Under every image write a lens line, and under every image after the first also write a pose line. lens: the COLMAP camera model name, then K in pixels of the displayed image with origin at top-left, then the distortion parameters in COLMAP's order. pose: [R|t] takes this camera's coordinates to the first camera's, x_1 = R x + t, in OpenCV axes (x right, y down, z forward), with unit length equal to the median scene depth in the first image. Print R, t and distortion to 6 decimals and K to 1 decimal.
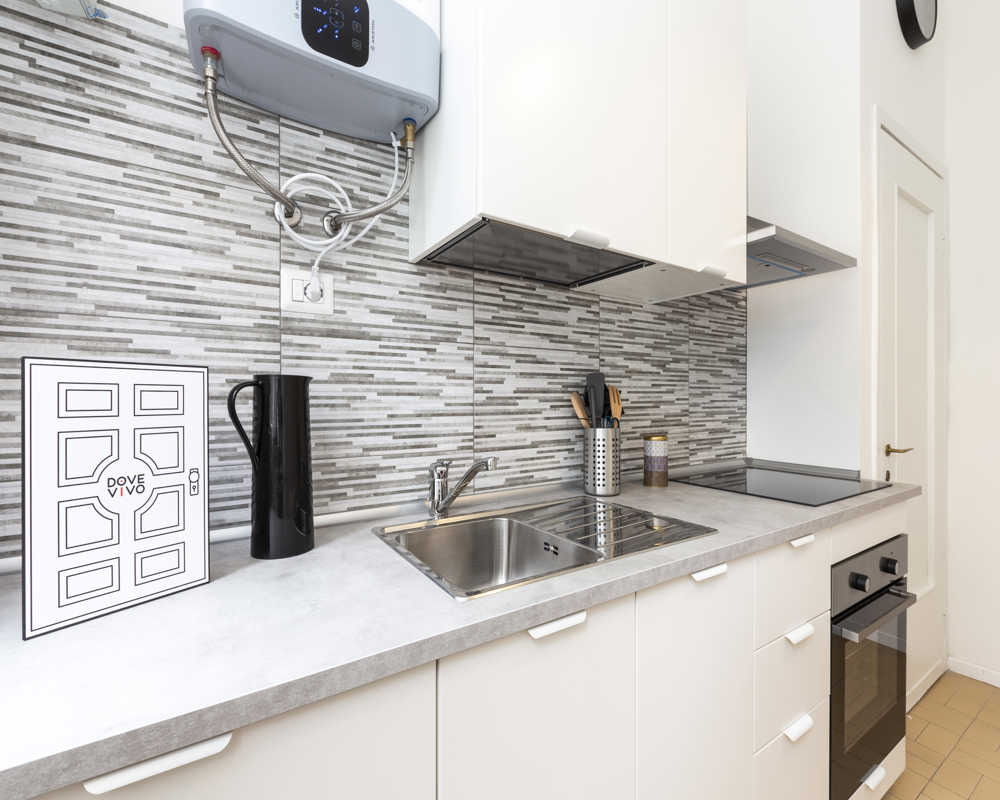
lens RADIAL K [[470.1, 0, 517.4], [0, 470.1, 396.7], [0, 0, 1]] dist [-0.002144, 0.001354]
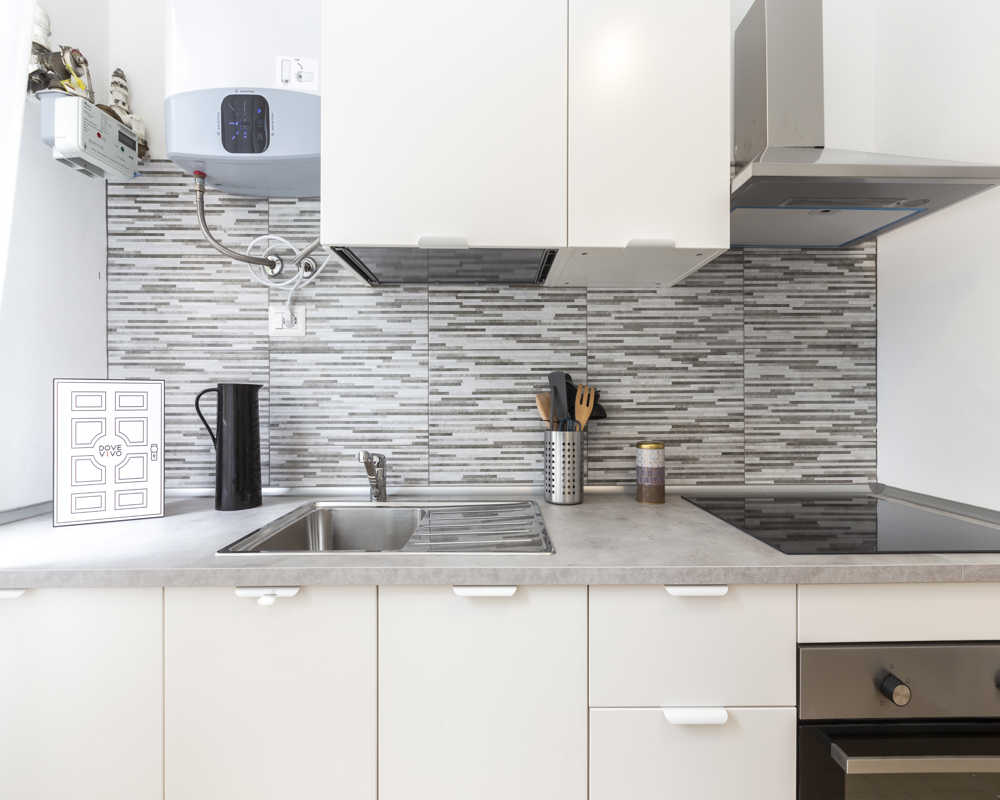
lens RADIAL K [[470.1, 0, 526.8], [0, 470.1, 395.3], [0, 0, 1]] dist [-0.002144, 0.001354]
pose [[0.833587, -0.005288, -0.552363, 0.739186], [0.003876, 0.999986, -0.003724, -0.001044], [0.552375, 0.000963, 0.833595, 0.215120]]
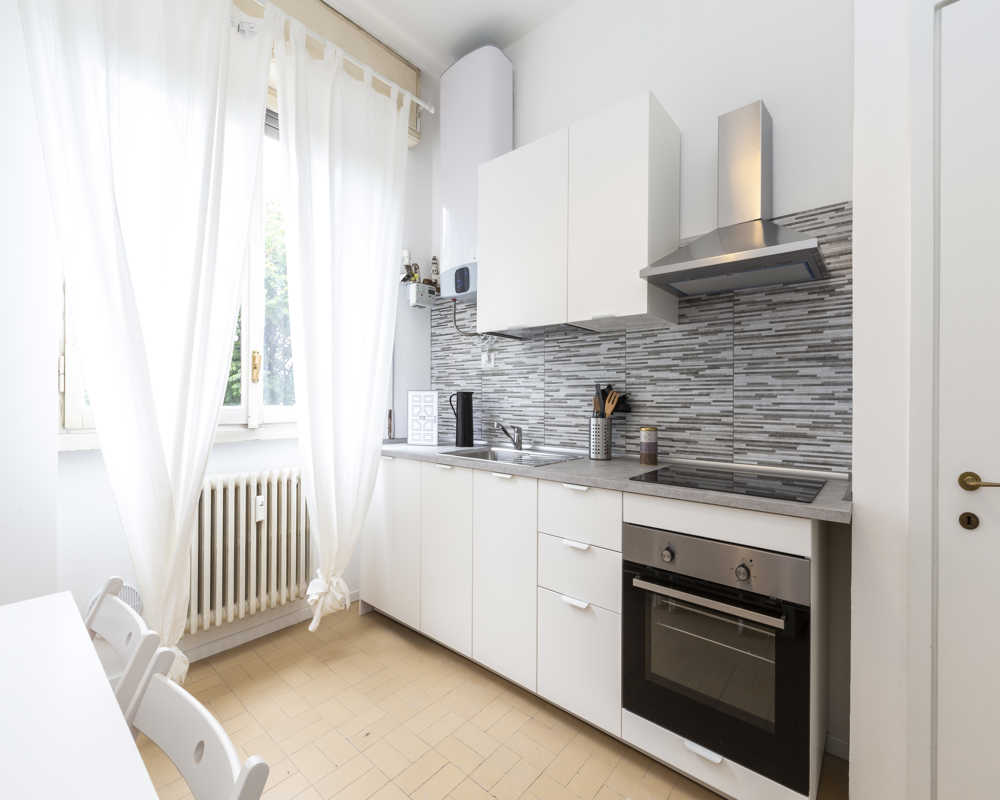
lens RADIAL K [[470.1, 0, 490.8], [0, 470.1, 391.4], [0, 0, 1]] dist [-0.002144, 0.001354]
pose [[0.237406, -0.017190, -0.971259, 1.907523], [-0.006397, 0.999794, -0.019258, 0.010904], [0.971390, 0.010785, 0.237247, 0.303090]]
